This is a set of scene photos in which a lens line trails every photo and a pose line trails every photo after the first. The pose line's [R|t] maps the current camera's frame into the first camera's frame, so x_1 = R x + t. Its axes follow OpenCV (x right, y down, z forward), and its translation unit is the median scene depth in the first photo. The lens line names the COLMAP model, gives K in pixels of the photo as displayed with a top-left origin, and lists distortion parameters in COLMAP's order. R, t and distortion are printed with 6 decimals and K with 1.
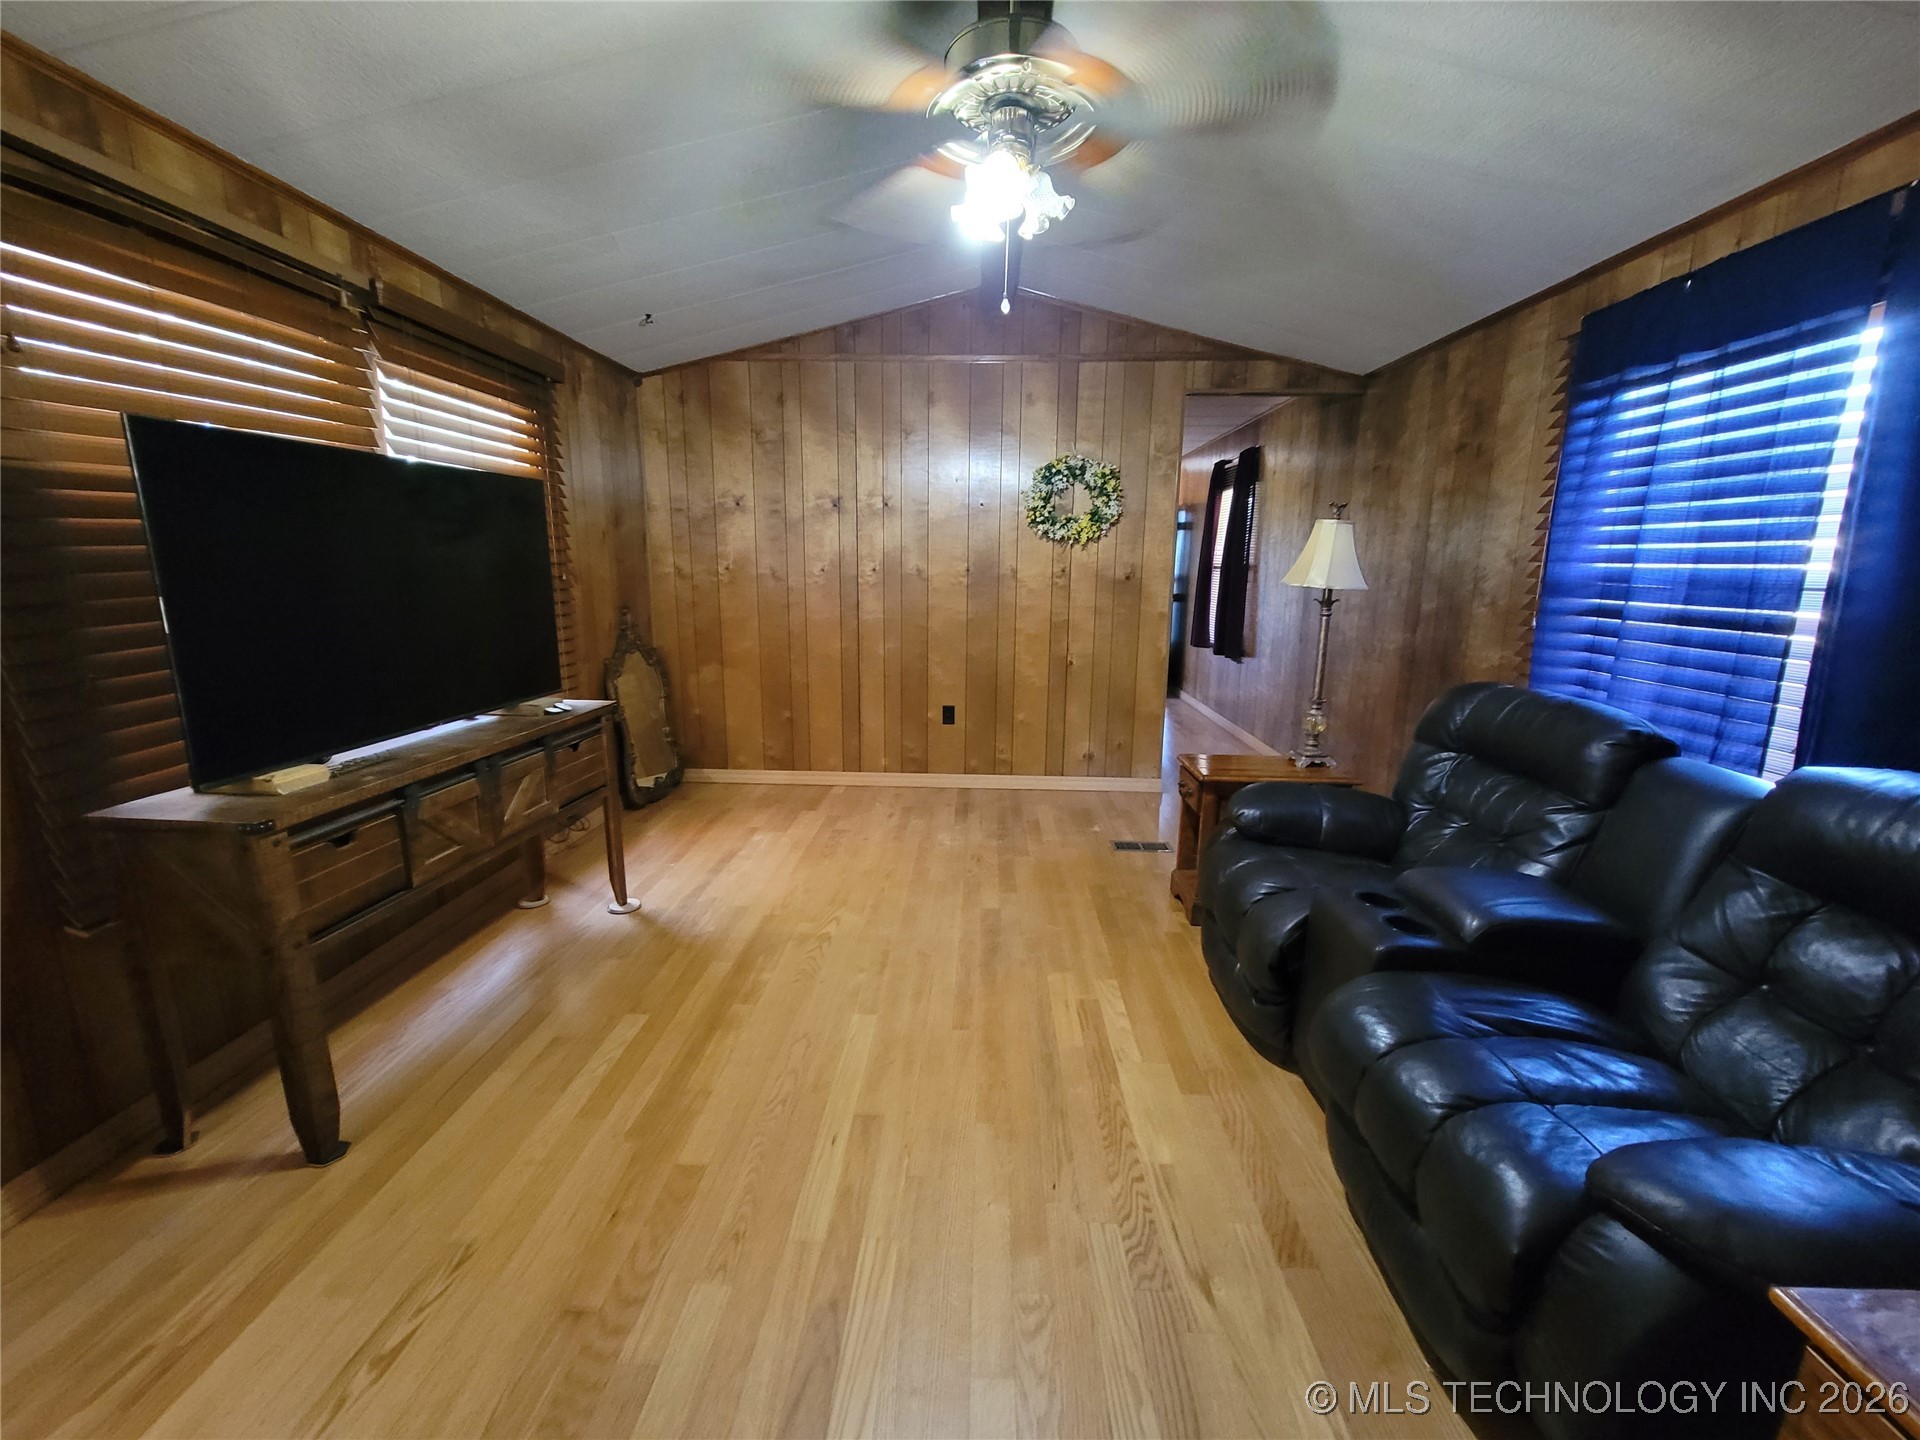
lens RADIAL K [[783.6, 0, 955.6], [0, 783.6, 722.7], [0, 0, 1]] dist [-0.011844, 0.005518]
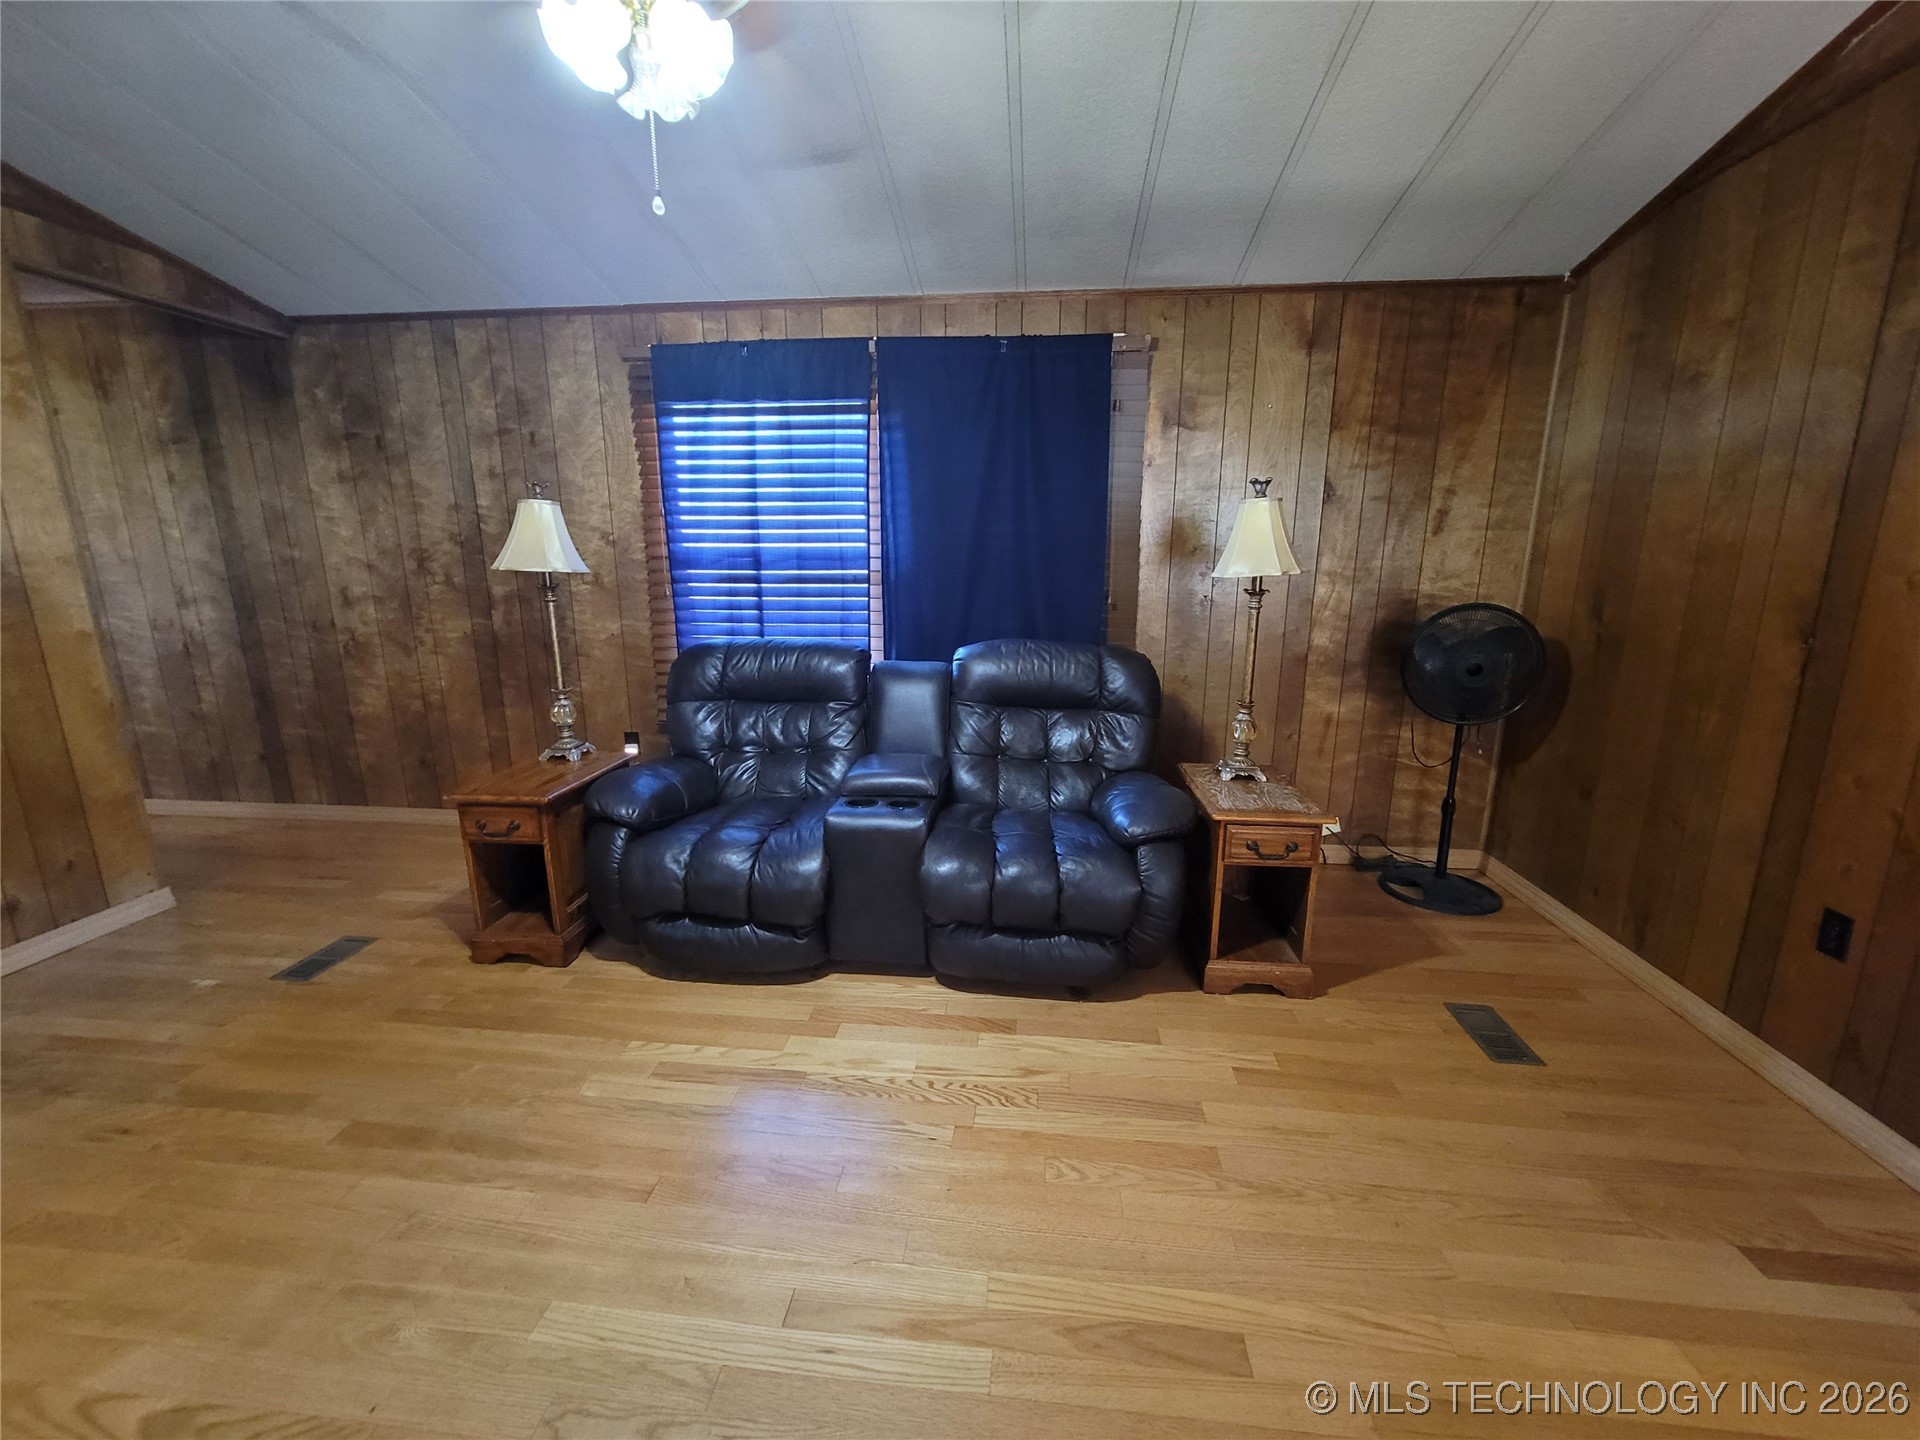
lens RADIAL K [[786.6, 0, 943.7], [0, 786.6, 724.4], [0, 0, 1]] dist [-0.012491, 0.006166]
pose [[0.078966, -0.235107, 0.968756, -0.522220], [0.206166, 0.954633, 0.214874, -0.116535], [-0.975326, 0.182757, 0.123855, 0.503996]]
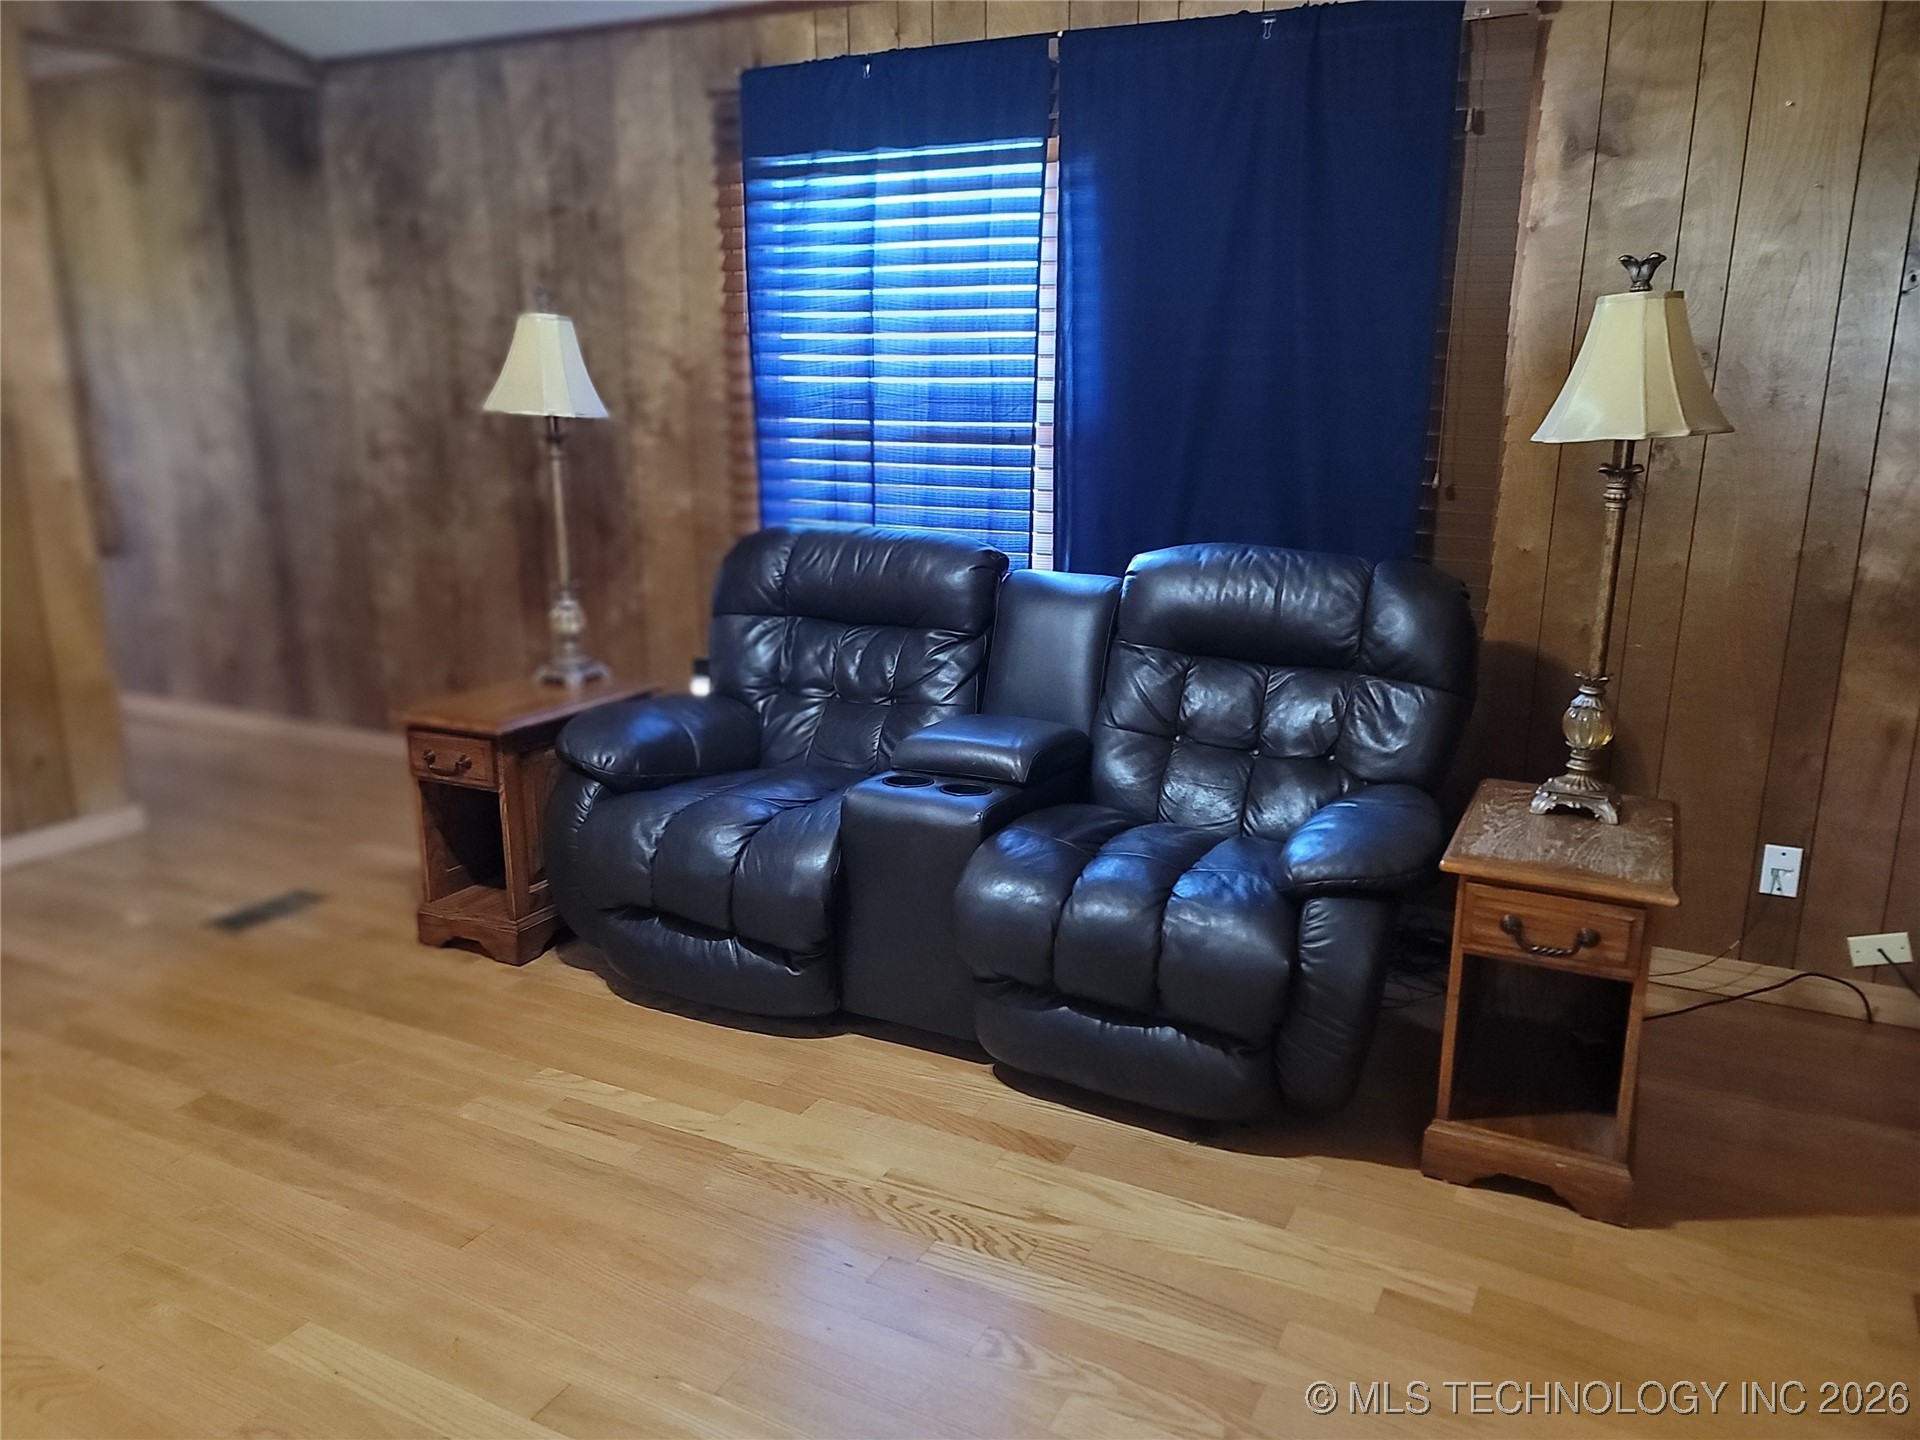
lens RADIAL K [[1397.2, 0, 934.0], [0, 1397.2, 739.3], [0, 0, 1]] dist [0.061954, -0.039196]
pose [[0.437252, -0.239730, 0.866799, -0.573899], [0.188978, 0.966791, 0.172056, -0.058292], [-0.879260, 0.088574, 0.468035, 0.185871]]
